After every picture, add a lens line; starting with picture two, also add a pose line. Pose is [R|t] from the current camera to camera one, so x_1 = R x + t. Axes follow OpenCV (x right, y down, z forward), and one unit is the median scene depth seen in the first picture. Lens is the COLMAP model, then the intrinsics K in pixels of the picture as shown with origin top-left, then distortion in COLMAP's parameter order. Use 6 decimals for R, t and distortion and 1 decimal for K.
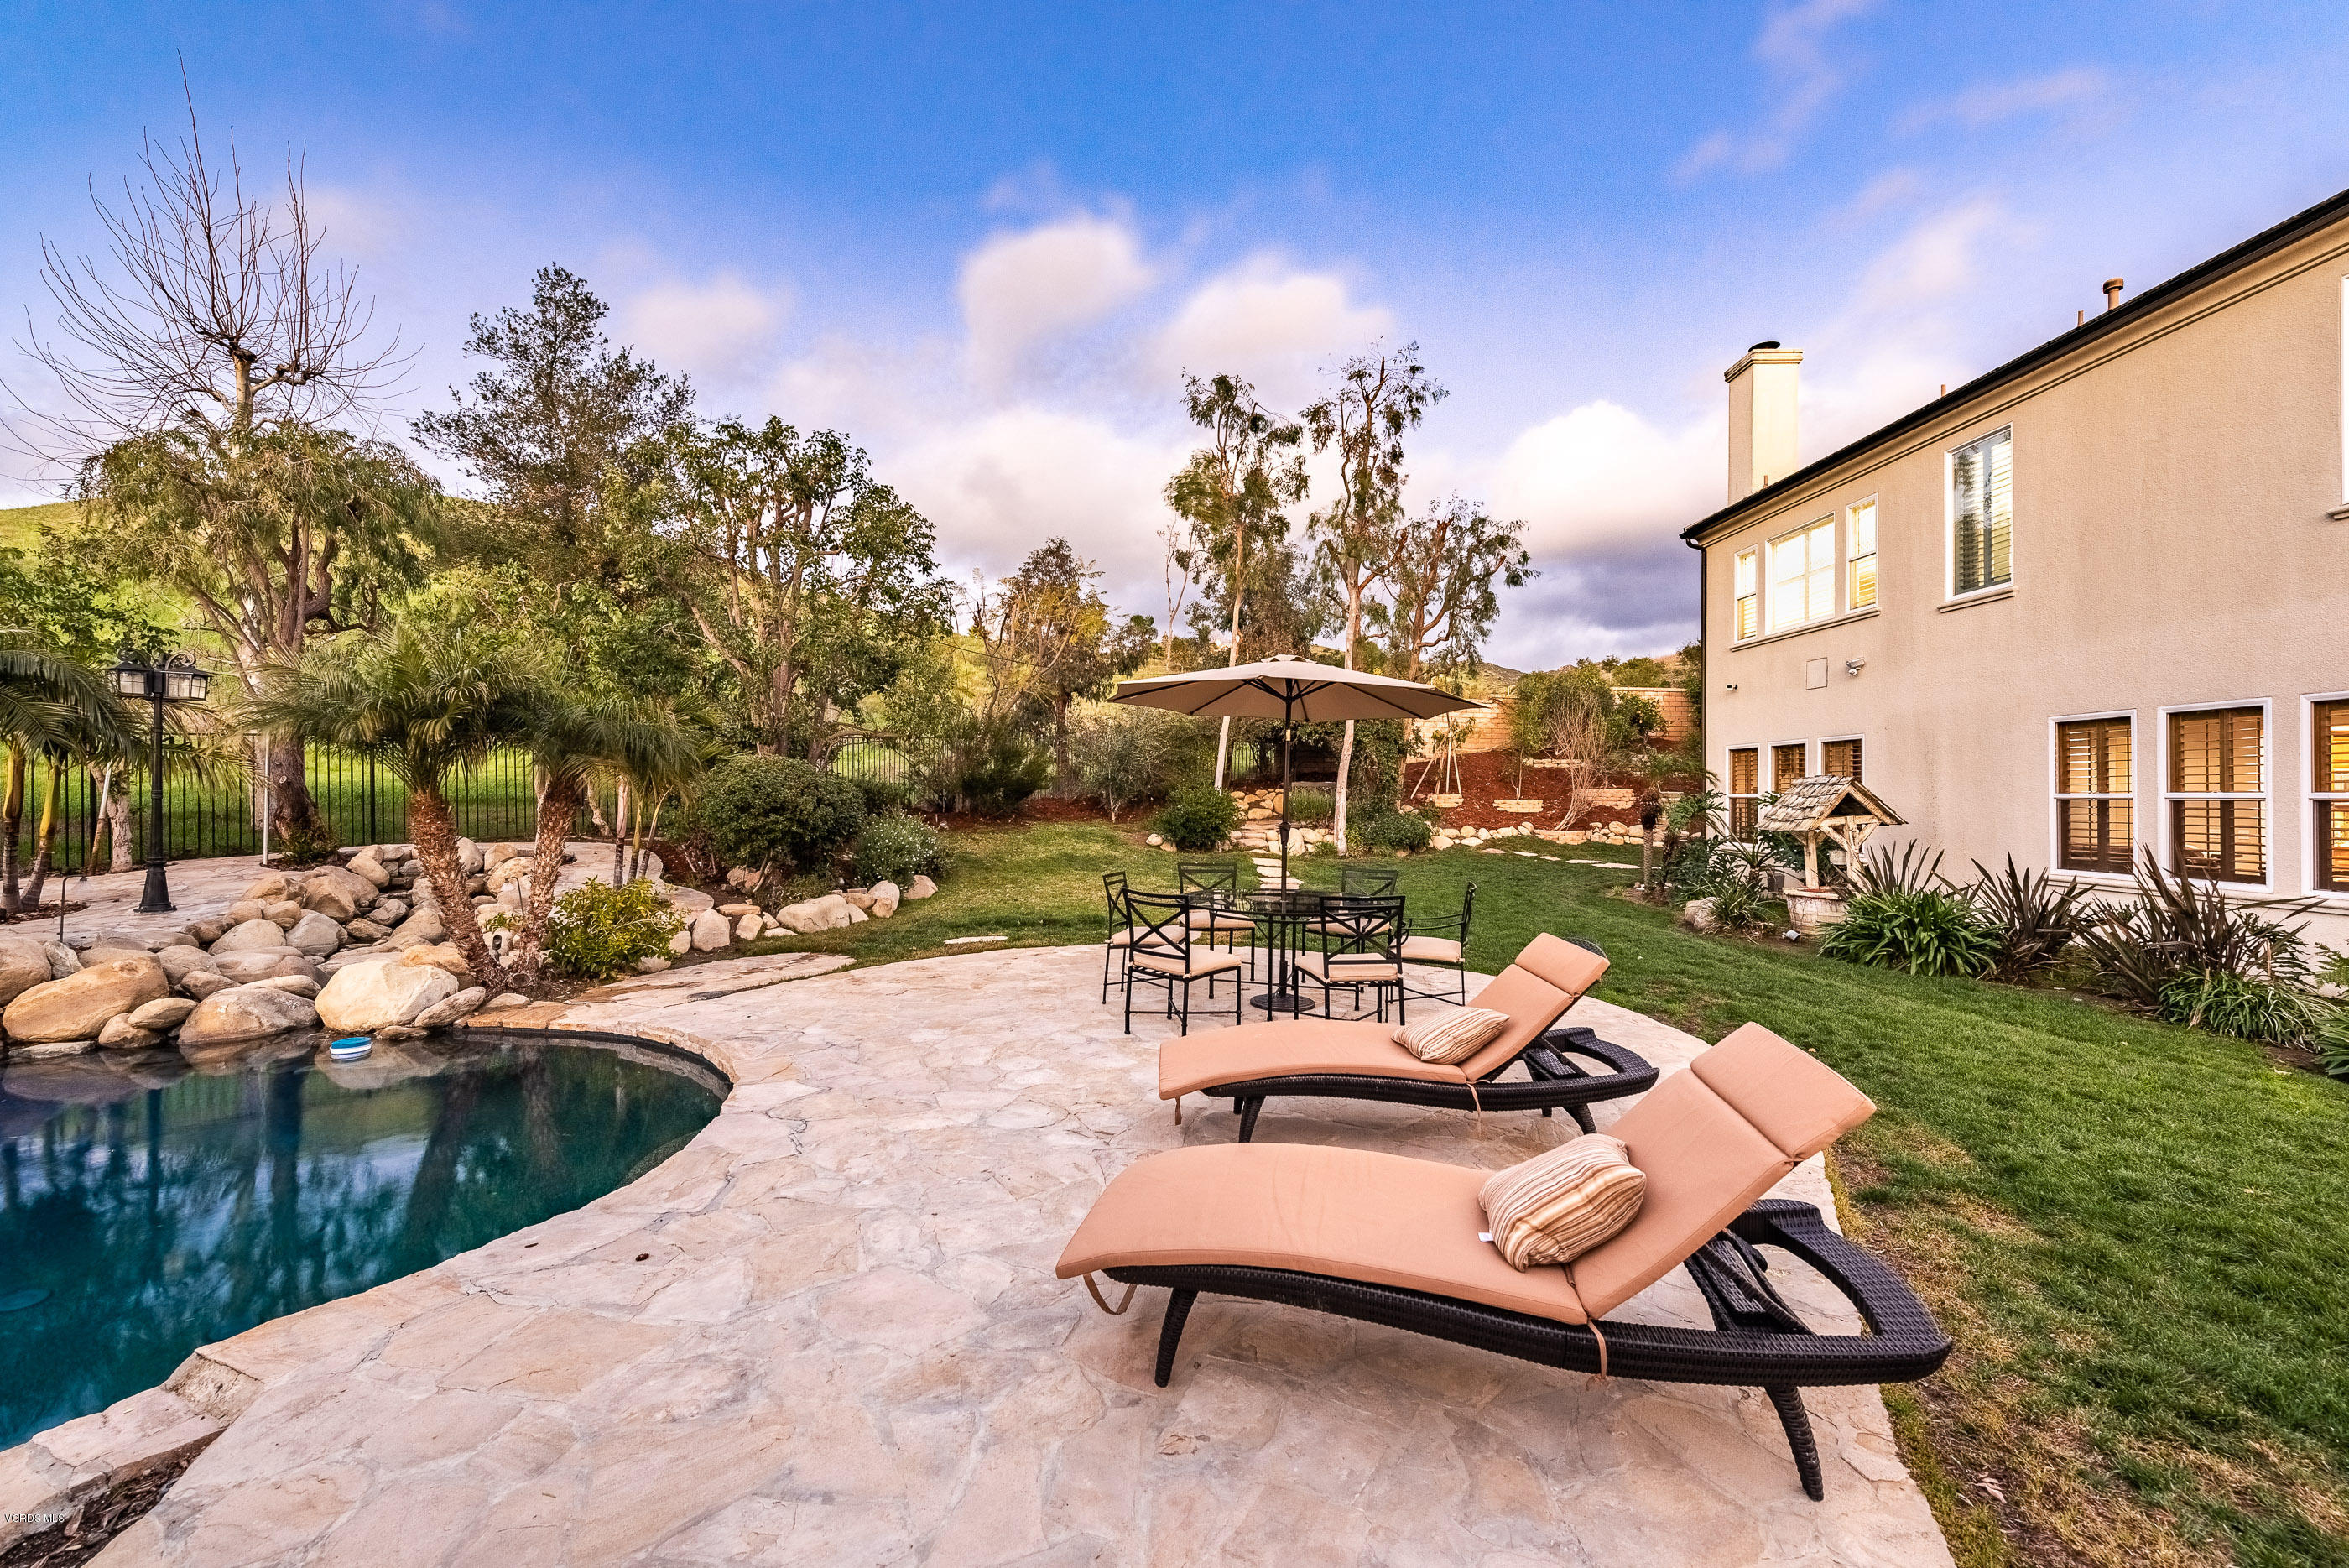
lens RADIAL K [[914.1, 0, 1181.3], [0, 914.1, 786.6], [0, 0, 1]] dist [0.017526, -0.004374]
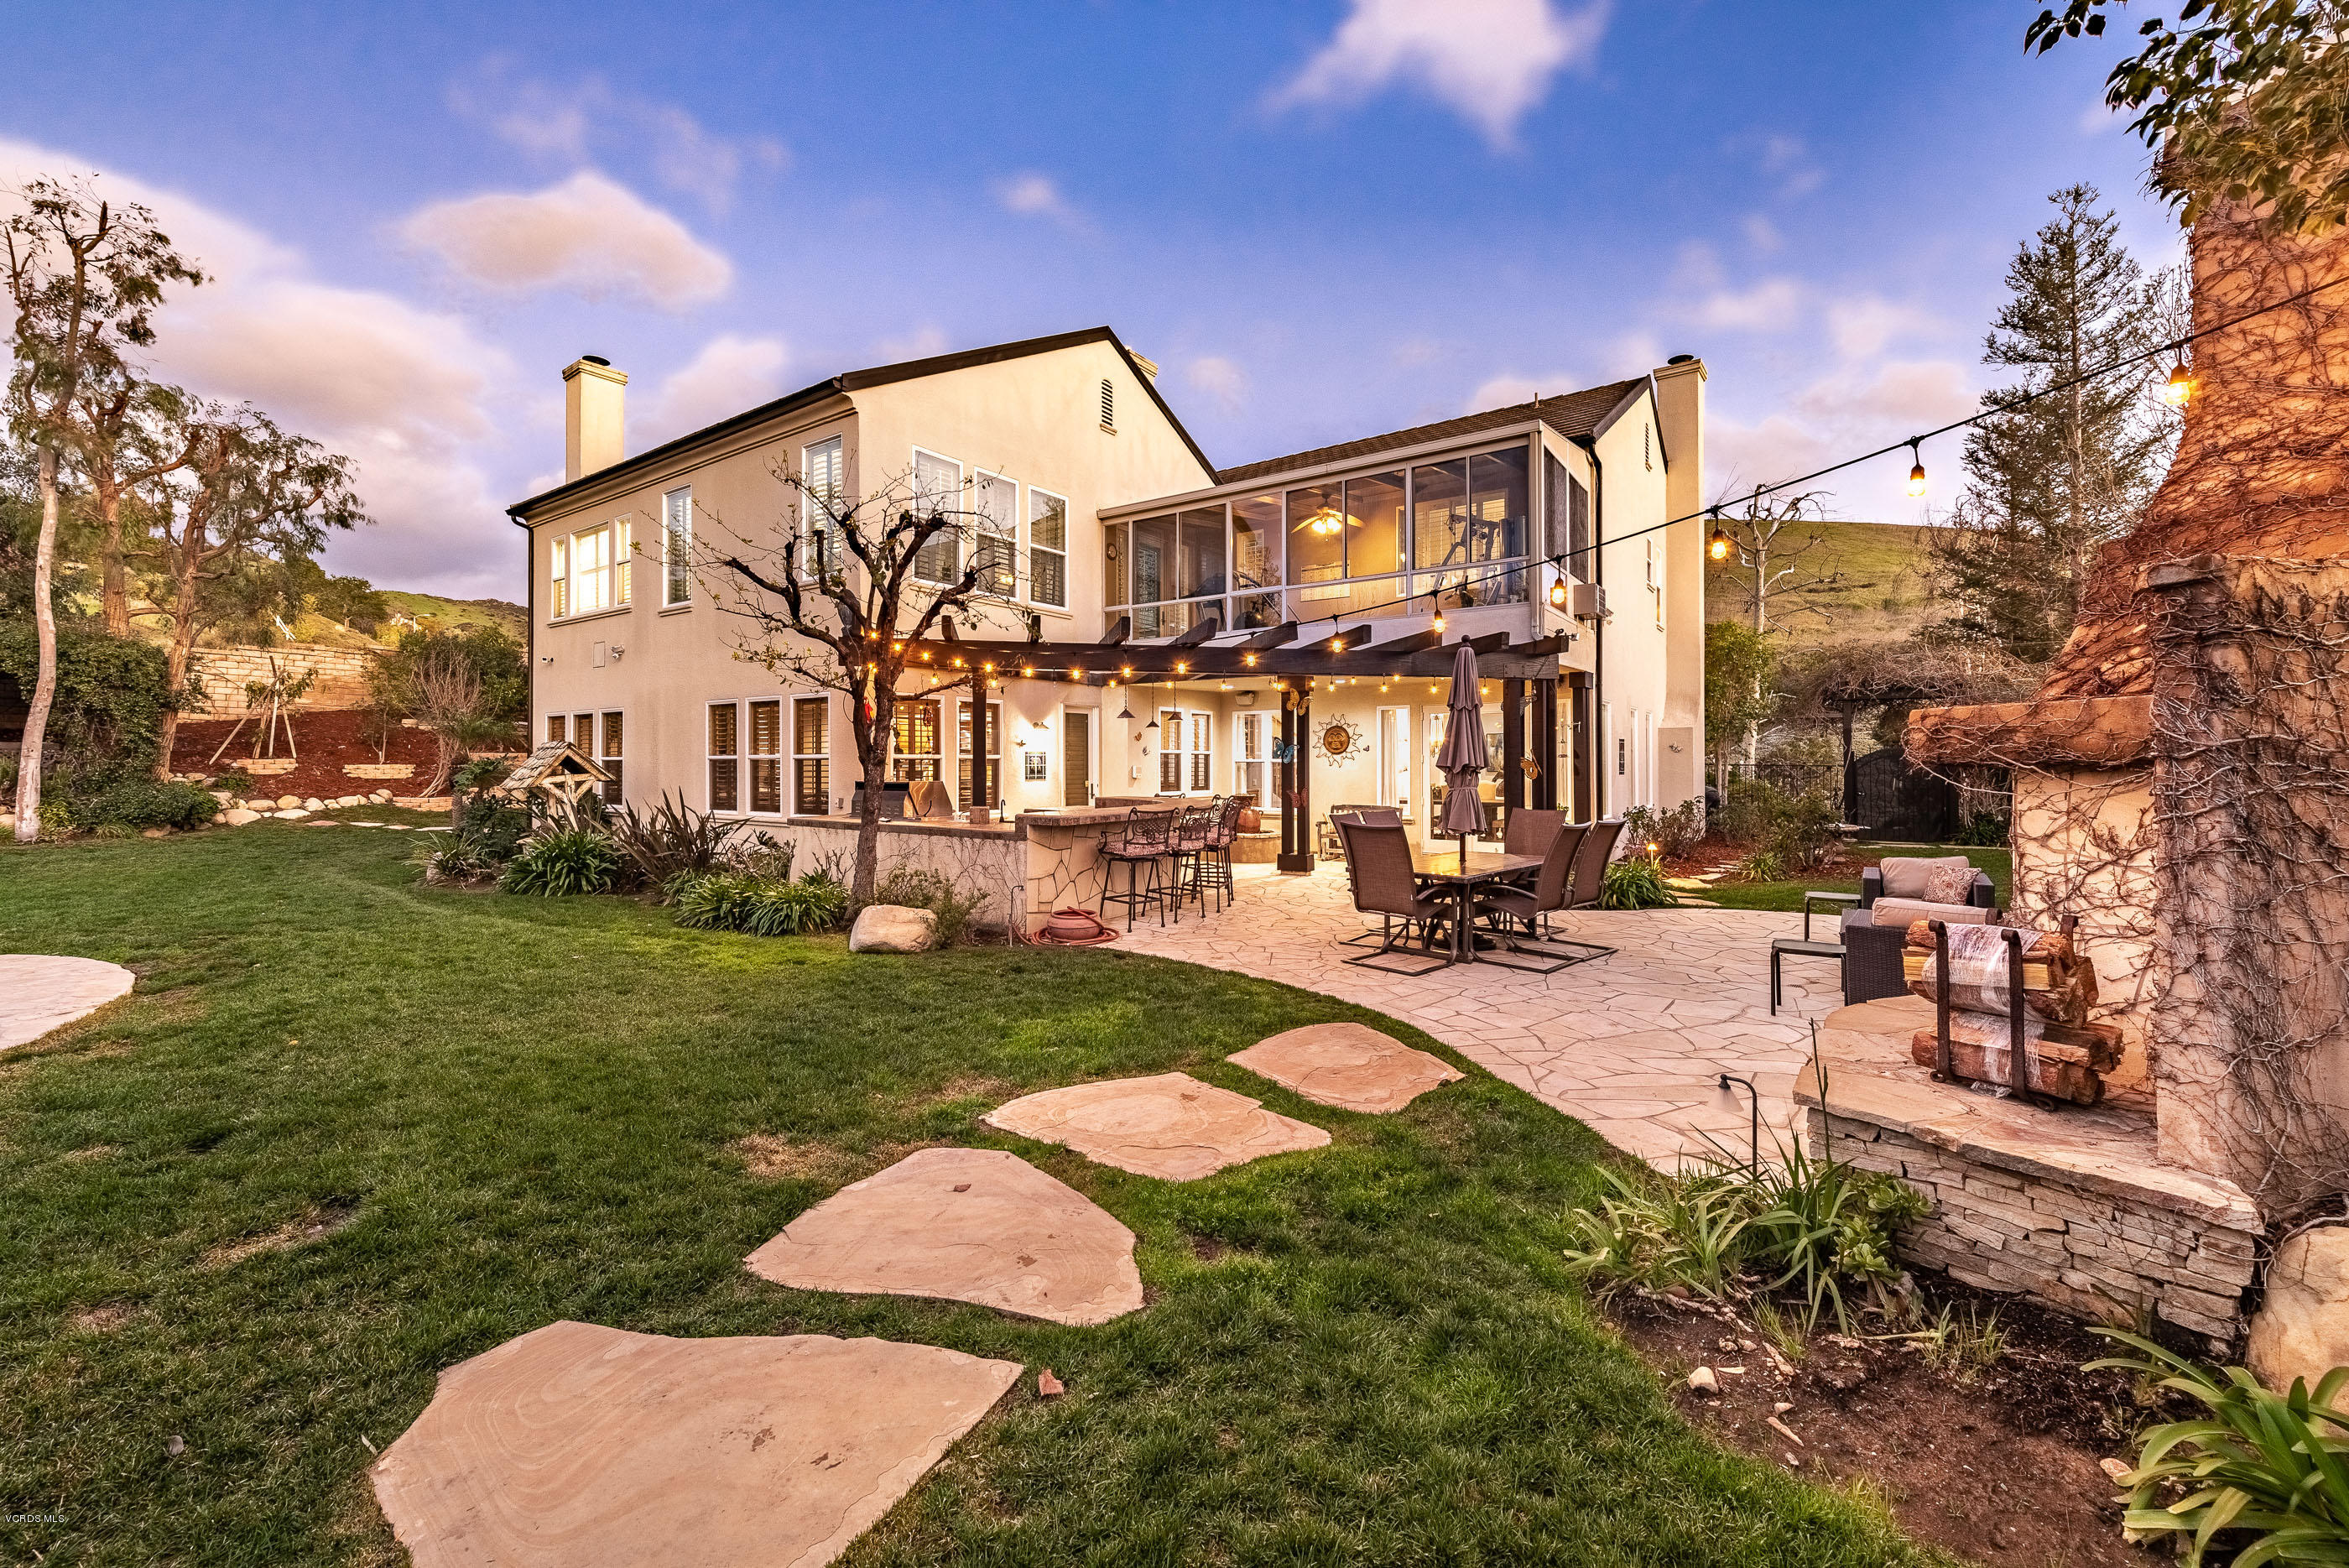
lens RADIAL K [[917.1, 0, 1175.7], [0, 917.1, 755.7], [0, 0, 1]] dist [0.002115, 0.000119]
pose [[0.590805, 0.000483, 0.806814, 0.142166], [-0.003535, 0.999992, 0.001990, 0.001124], [-0.806807, -0.004027, 0.590802, -0.228256]]
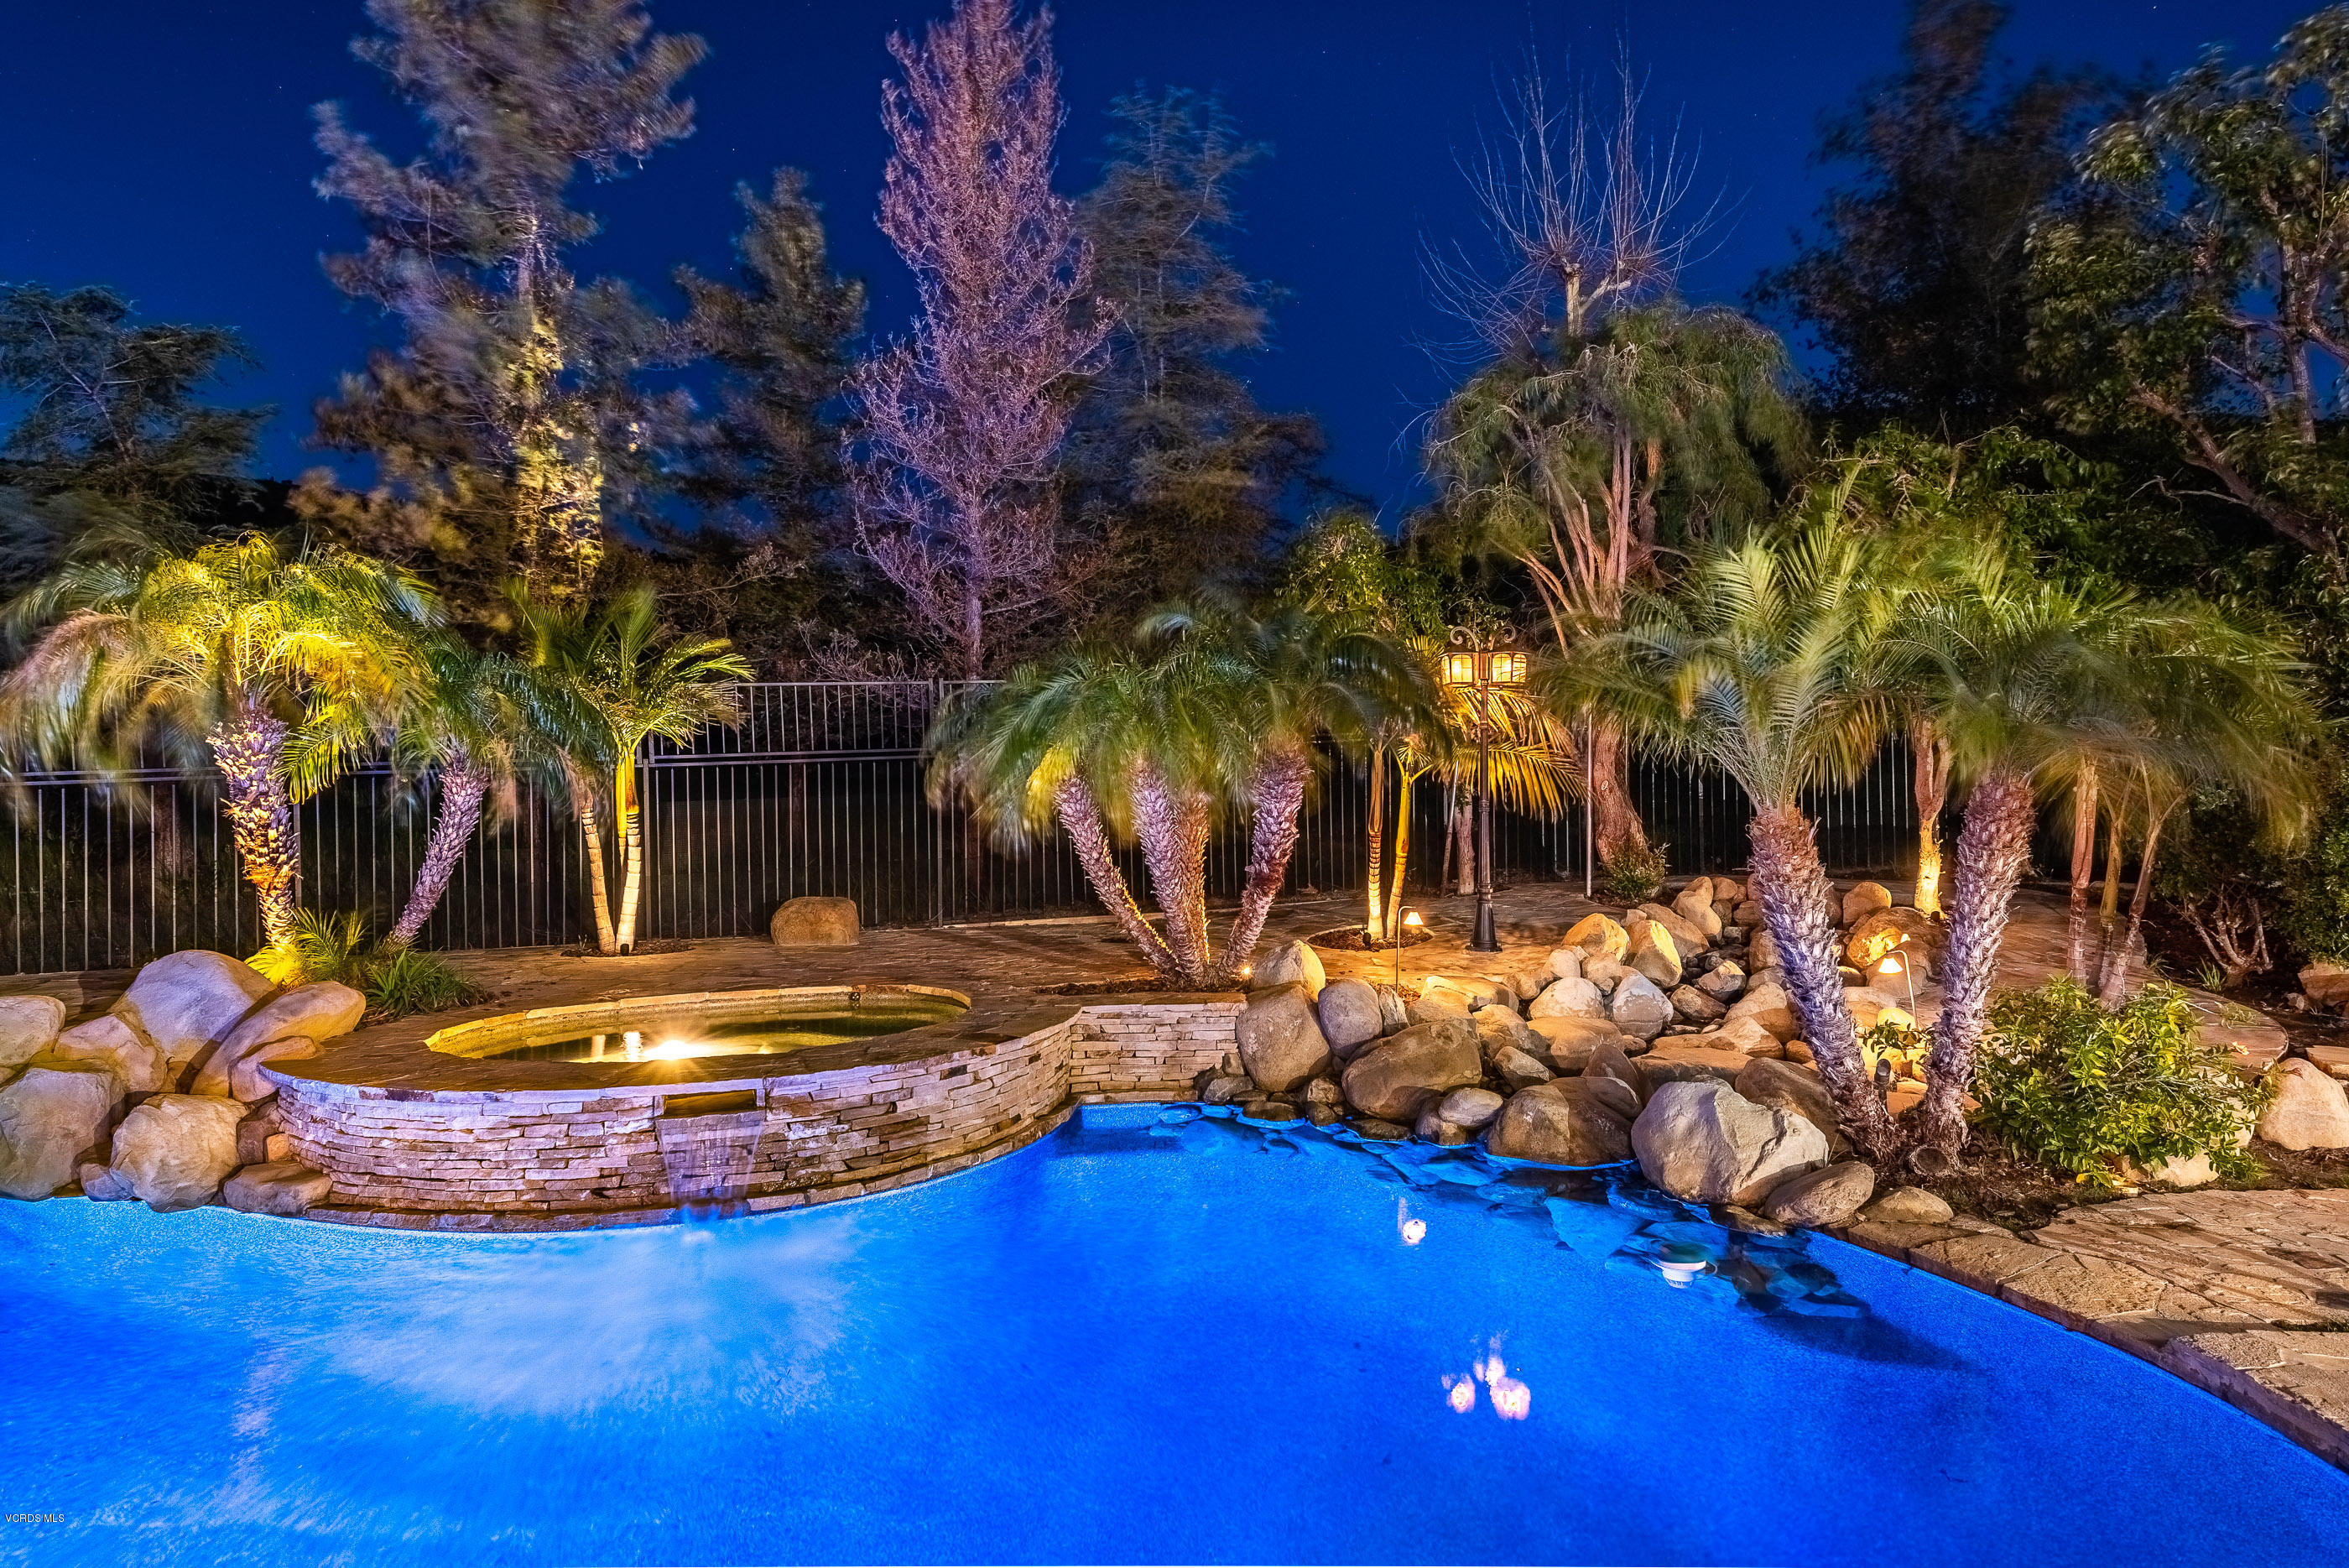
lens RADIAL K [[1381.2, 0, 1174.5], [0, 1381.2, 784.0], [0, 0, 1]] dist [0.030510, -0.000240]
pose [[0.465985, -0.011809, -0.884714, -0.081723], [0.007170, 0.999928, -0.009570, 0.000180], [0.884764, -0.001884, 0.466036, 0.097532]]
